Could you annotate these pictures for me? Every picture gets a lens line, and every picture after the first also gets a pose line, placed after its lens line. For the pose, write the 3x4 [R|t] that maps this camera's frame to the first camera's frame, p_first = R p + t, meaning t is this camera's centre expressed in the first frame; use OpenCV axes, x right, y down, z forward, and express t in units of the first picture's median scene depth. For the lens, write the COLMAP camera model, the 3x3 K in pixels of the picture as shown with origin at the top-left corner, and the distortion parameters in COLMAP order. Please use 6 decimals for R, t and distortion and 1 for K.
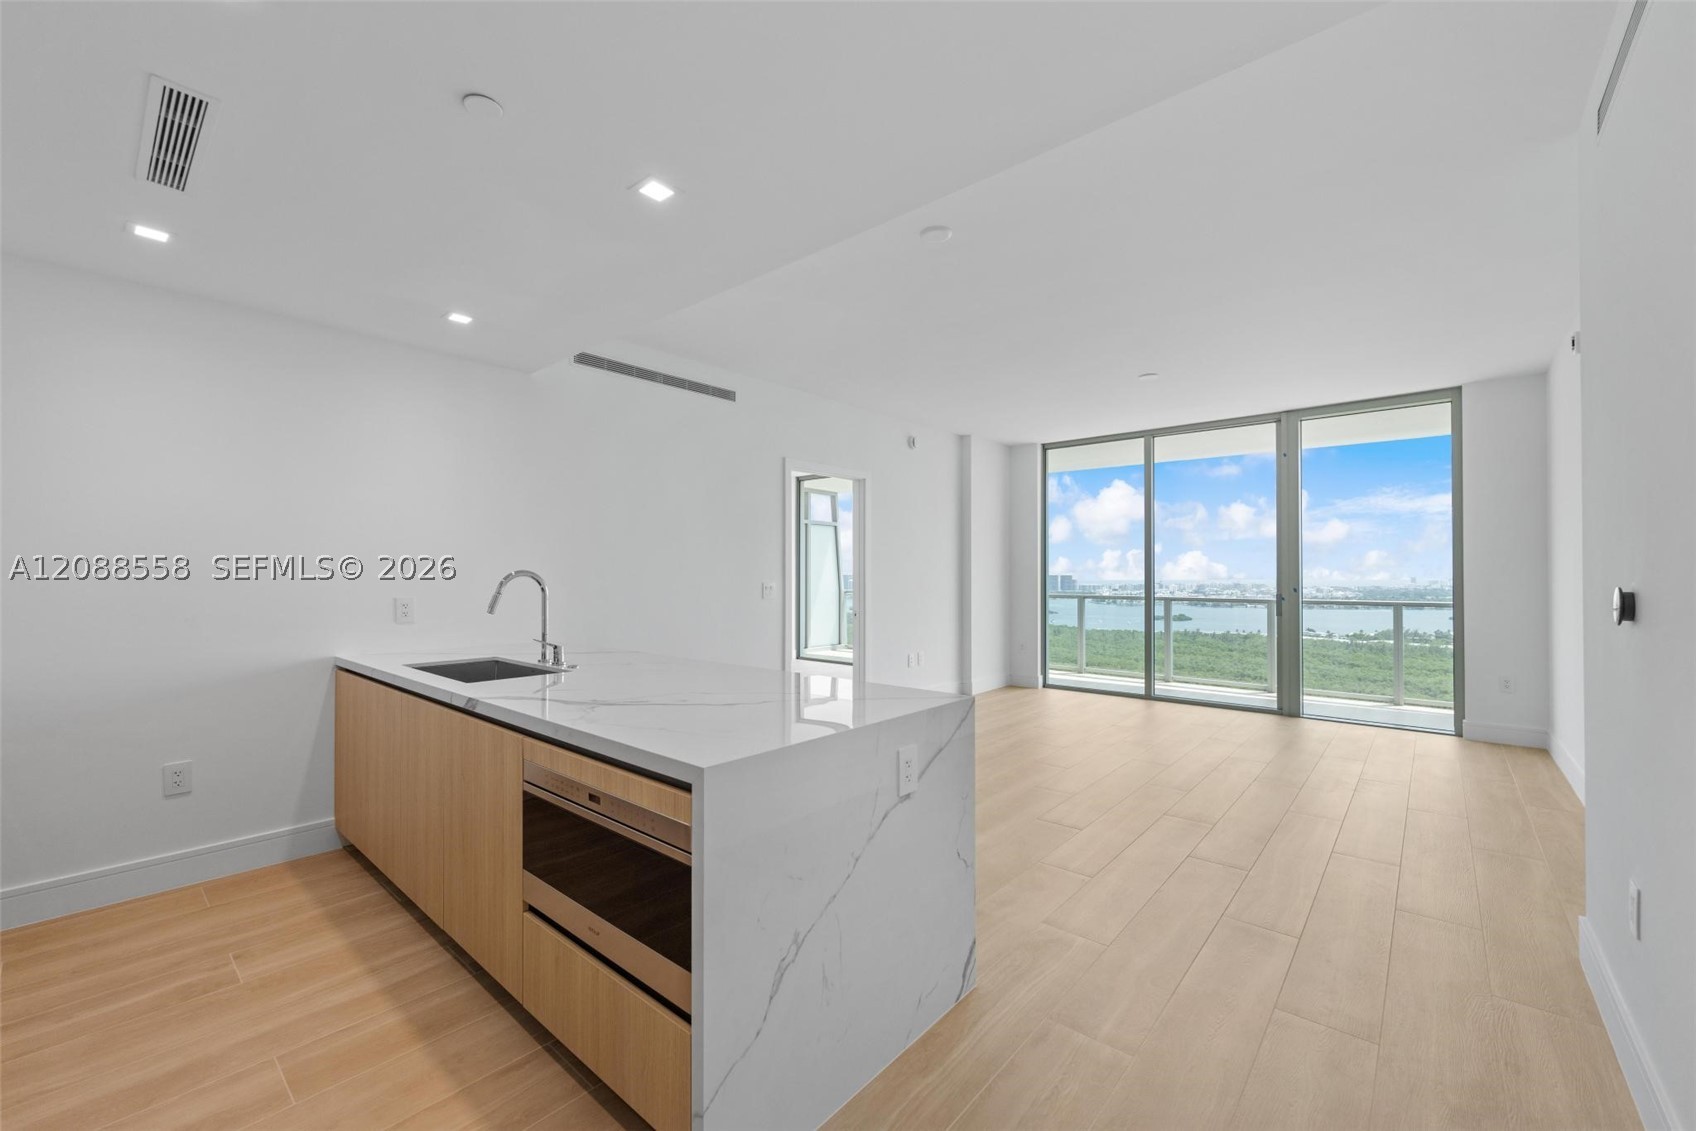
lens RADIAL K [[678.1, 0, 848.0], [0, 678.1, 565.5], [0, 0, 1]] dist [0.001252, 0.000176]
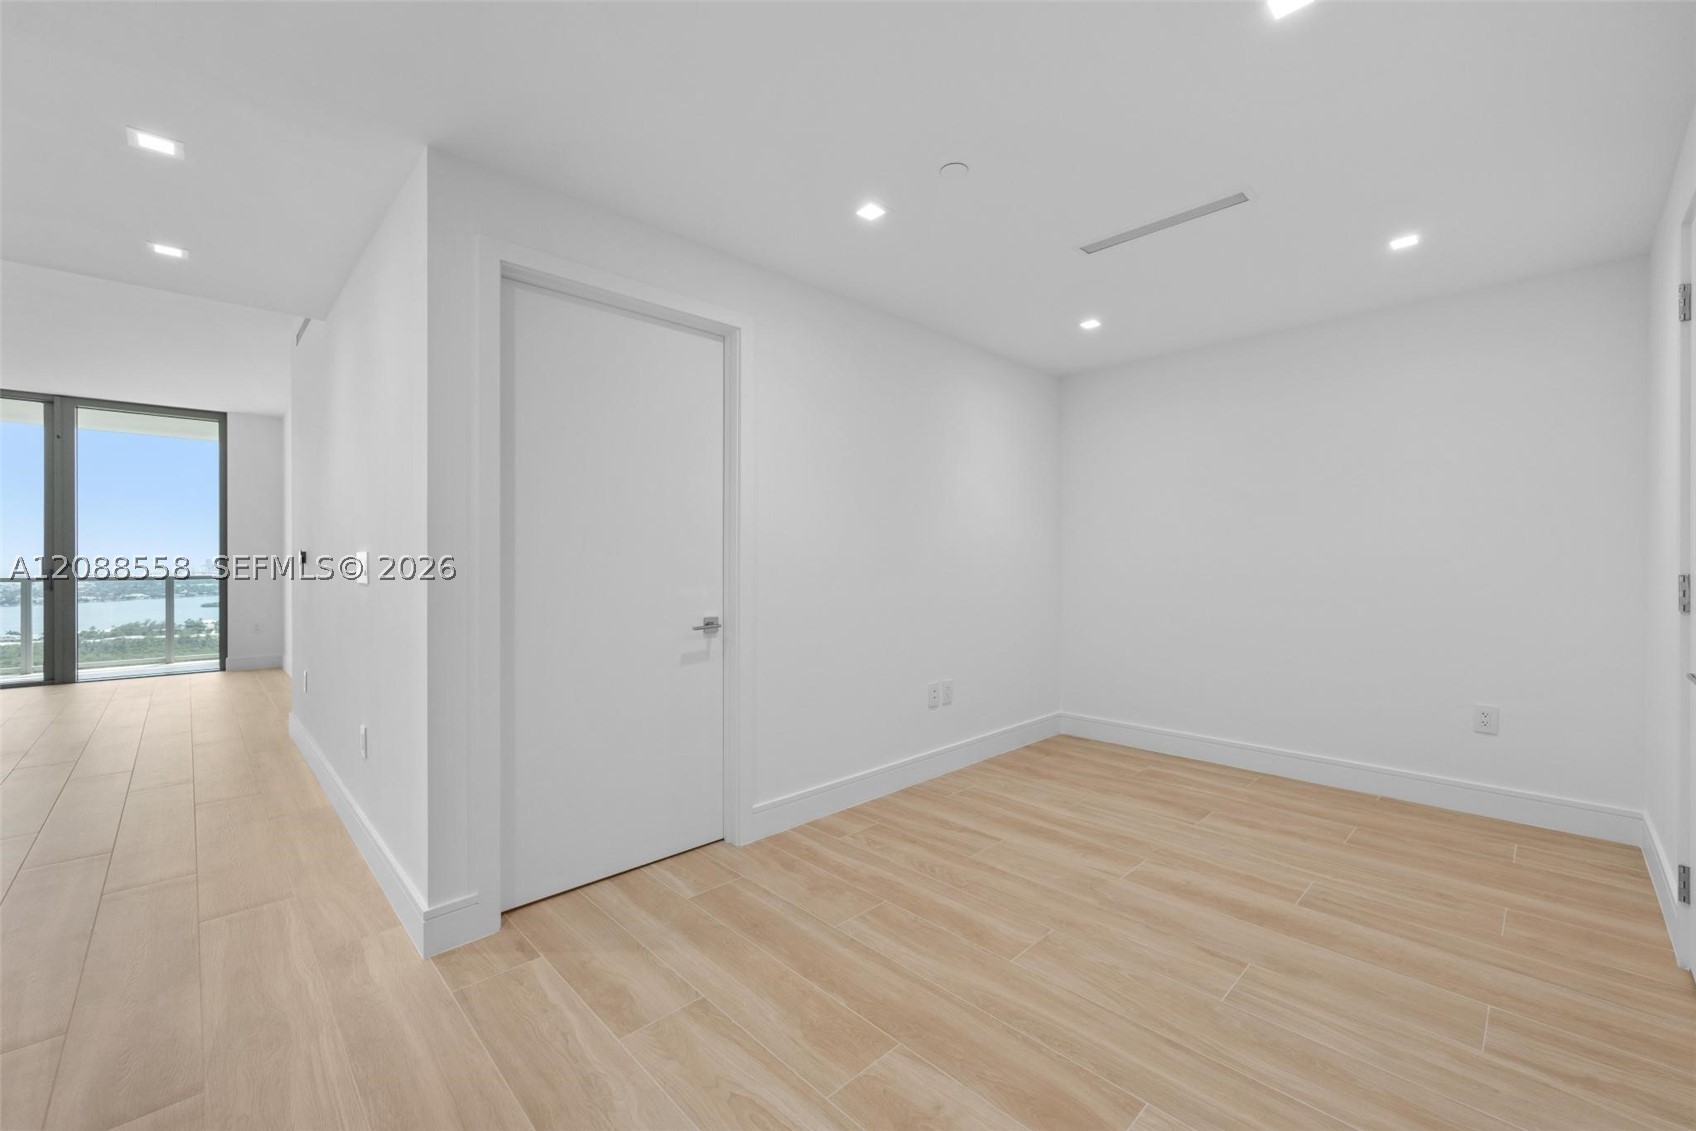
lens RADIAL K [[680.8, 0, 854.3], [0, 680.8, 567.8], [0, 0, 1]] dist [-0.000150, 0.000176]
pose [[0.081581, -0.008892, 0.996627, -0.264953], [-0.014875, 0.999838, 0.010138, 0.009906], [-0.996556, -0.015652, 0.081435, -0.275146]]
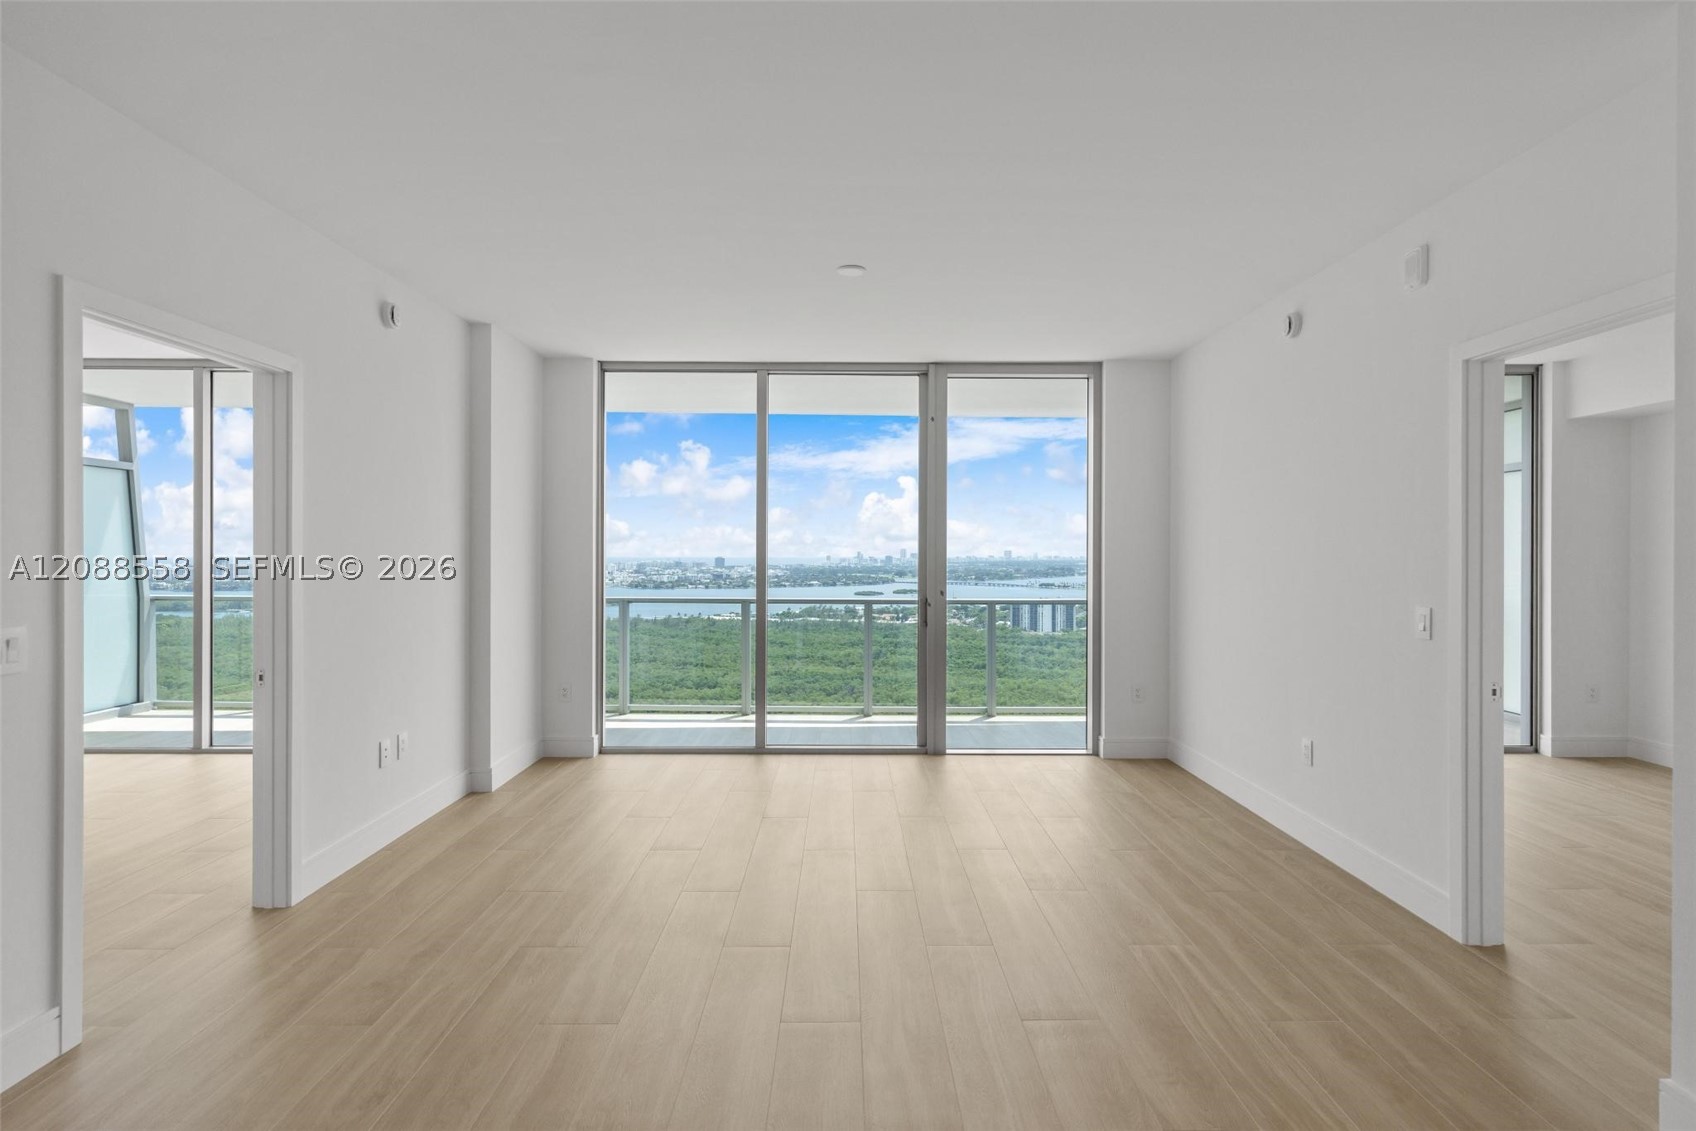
lens RADIAL K [[851.1, 0, 851.4], [0, 851.1, 560.7], [0, 0, 1]] dist [0.002302, 0.000473]
pose [[0.750683, -0.003161, 0.660655, -0.056593], [-0.012903, 0.999728, 0.019445, -0.016646], [-0.660537, -0.023121, 0.750438, 0.278813]]
